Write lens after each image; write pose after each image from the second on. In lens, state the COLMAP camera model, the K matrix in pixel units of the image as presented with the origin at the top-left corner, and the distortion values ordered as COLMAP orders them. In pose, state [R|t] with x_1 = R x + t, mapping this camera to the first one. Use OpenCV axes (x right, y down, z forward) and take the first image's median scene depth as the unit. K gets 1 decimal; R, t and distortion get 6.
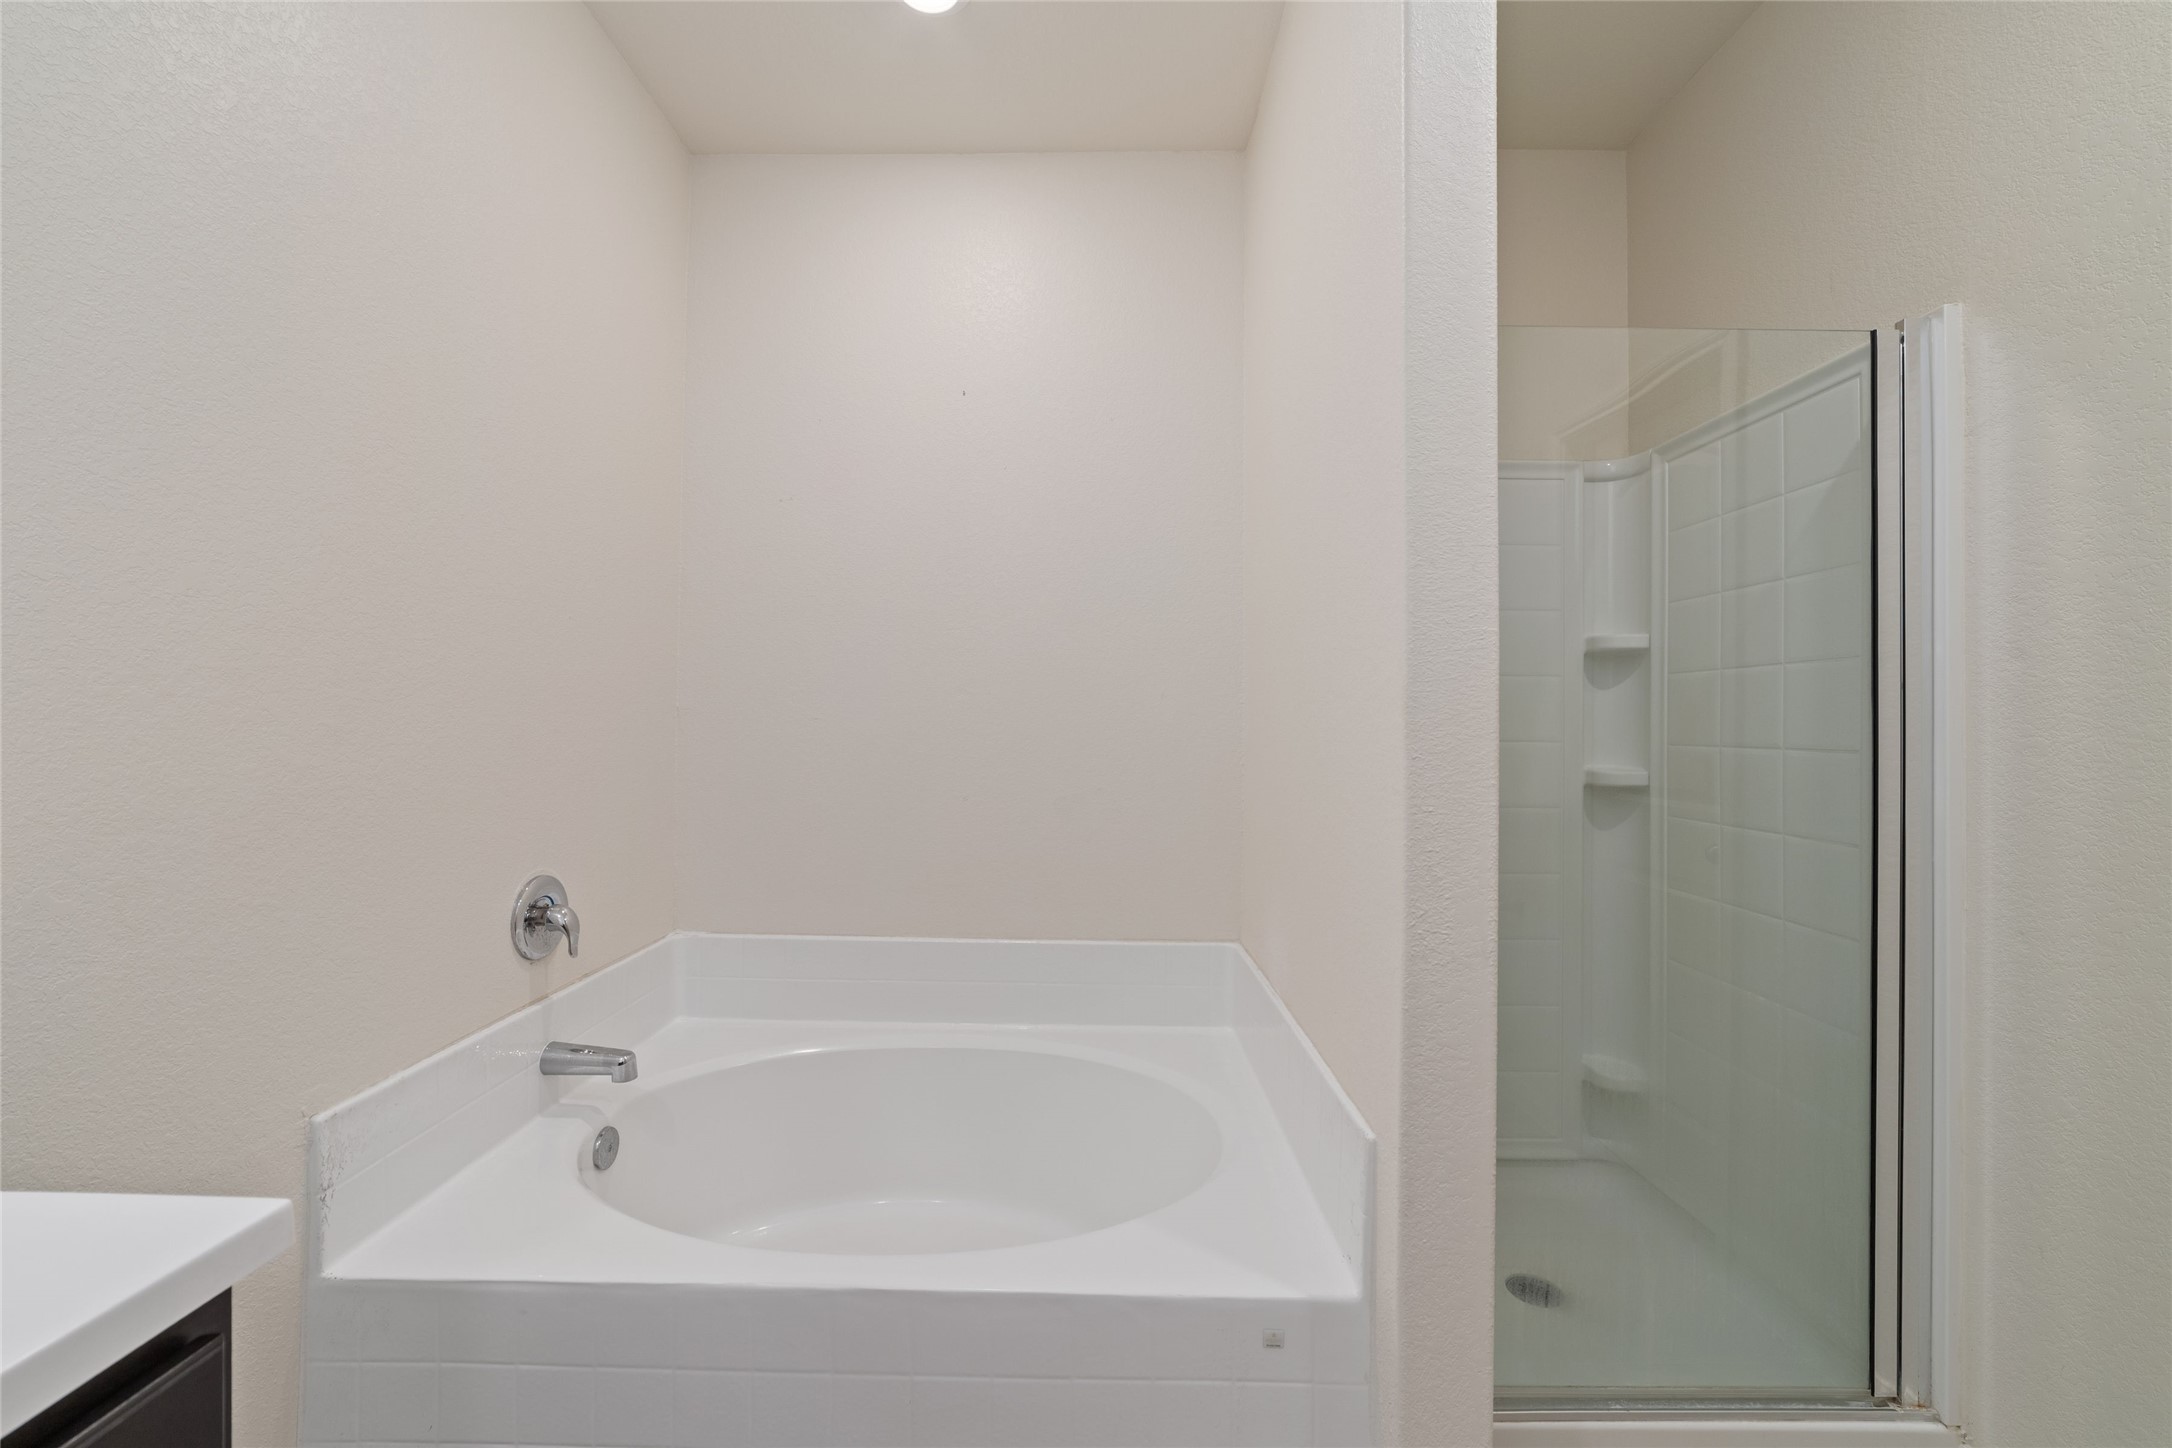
lens RADIAL K [[843.9, 0, 1088.3], [0, 843.9, 725.0], [0, 0, 1]] dist [-0.000242, 0.000237]
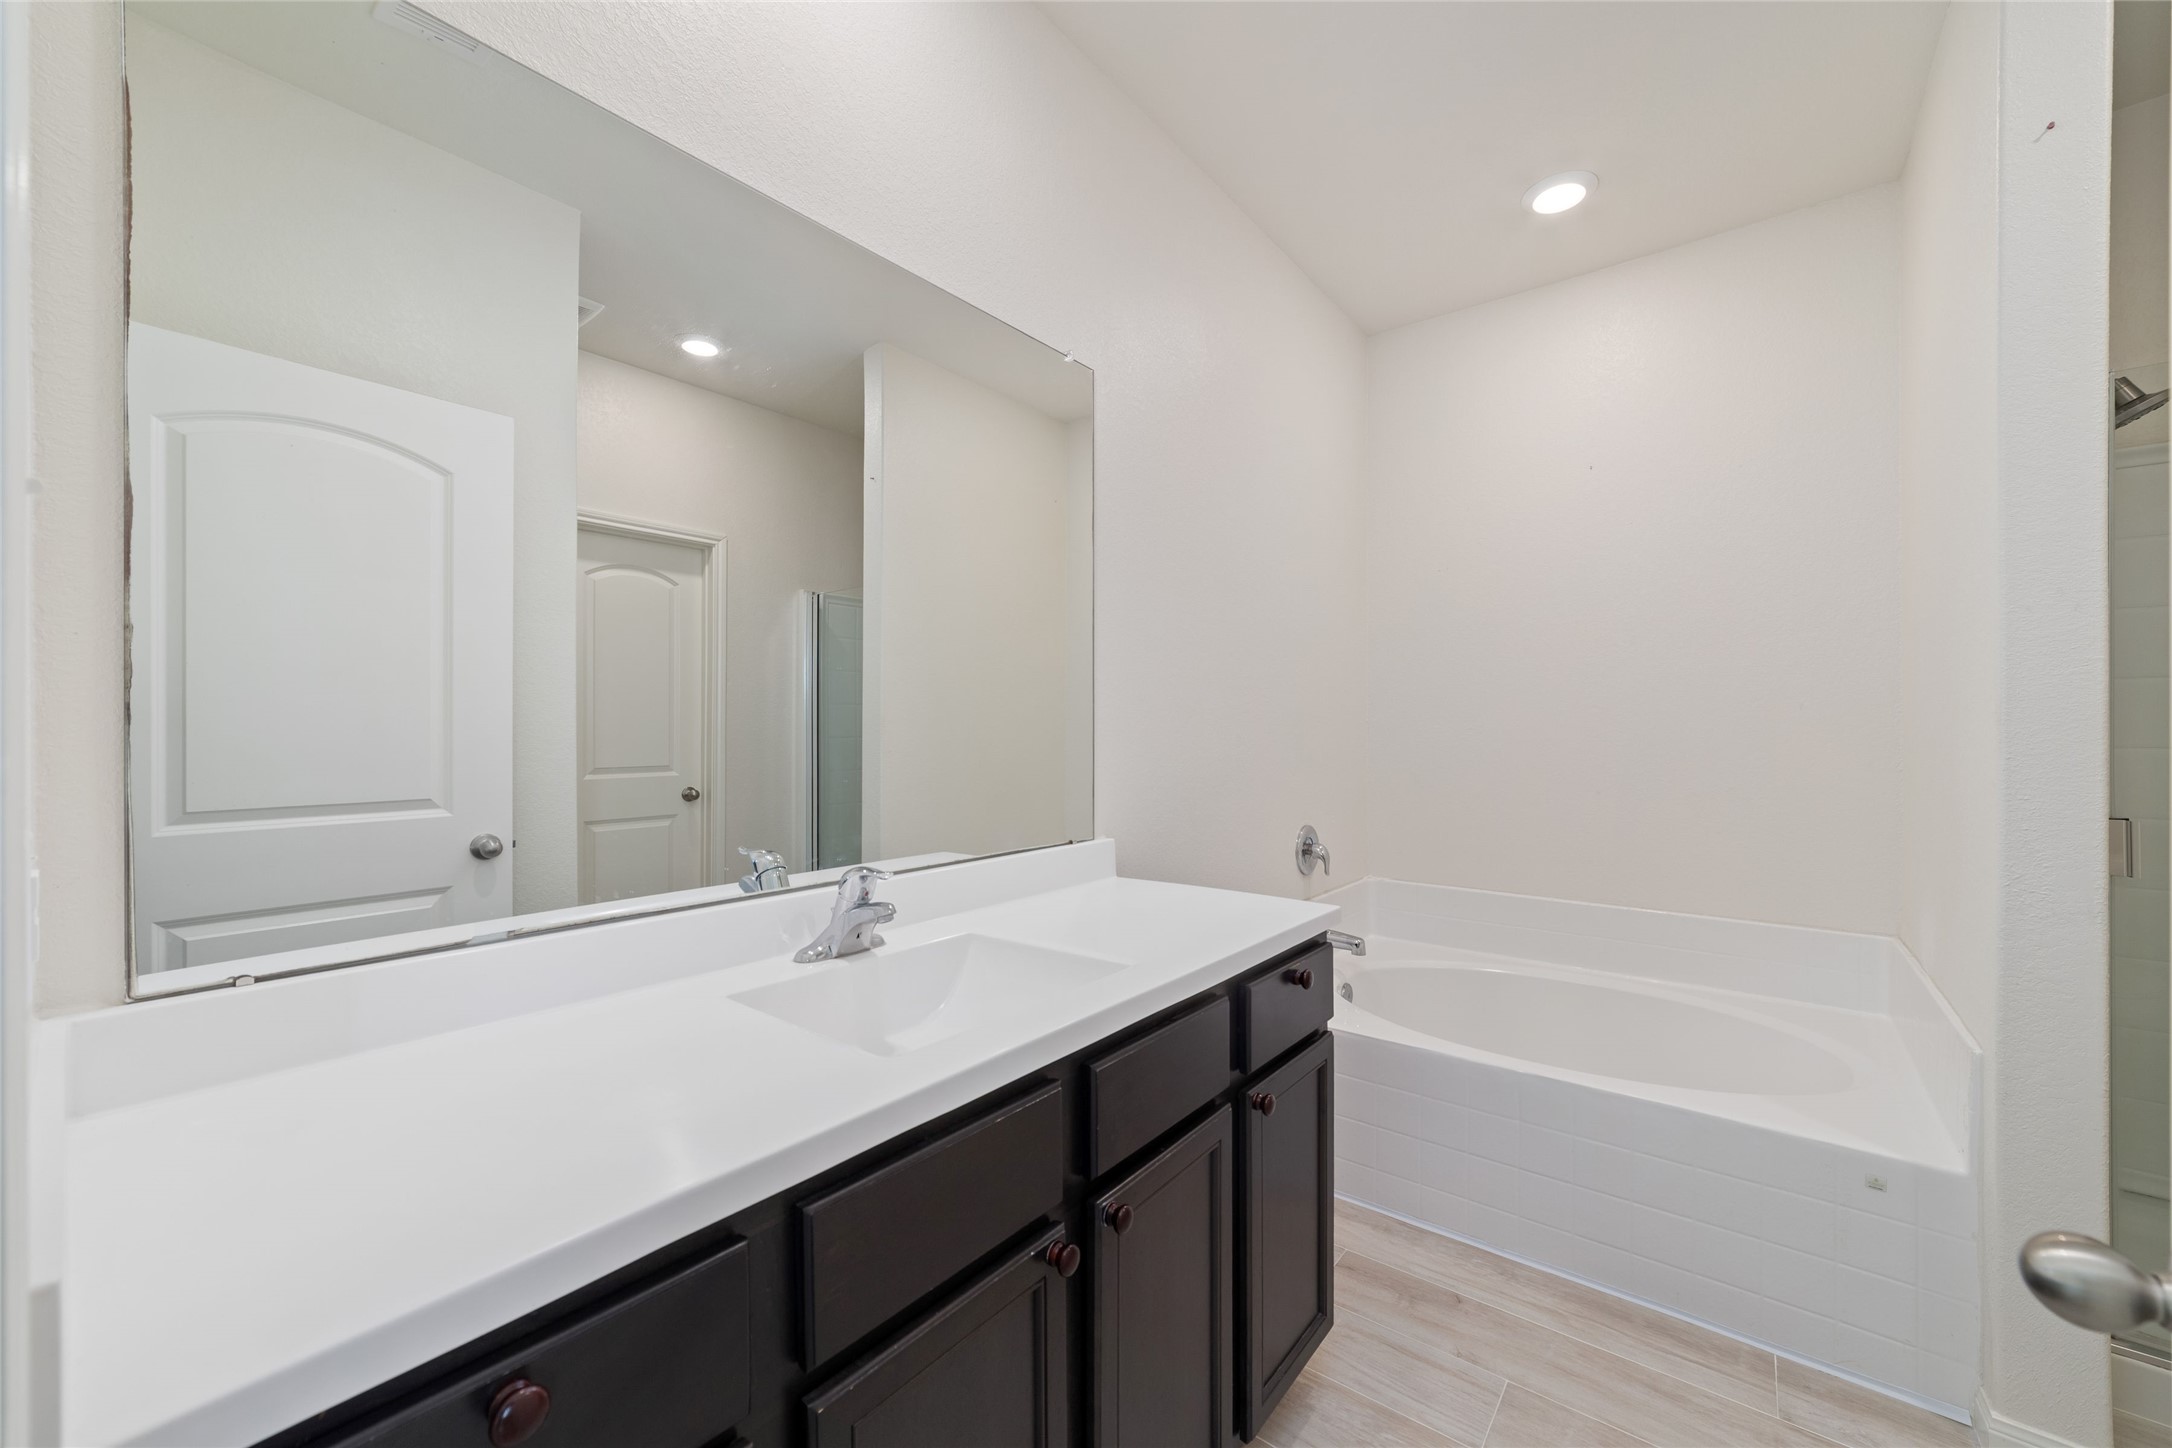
lens RADIAL K [[843.9, 0, 1083.6], [0, 843.9, 728.0], [0, 0, 1]] dist [-0.000242, 0.000237]
pose [[0.784071, -0.012237, -0.620550, 0.050046], [0.006021, 0.999909, -0.012111, 0.000938], [0.620642, 0.005760, 0.784073, -0.618375]]
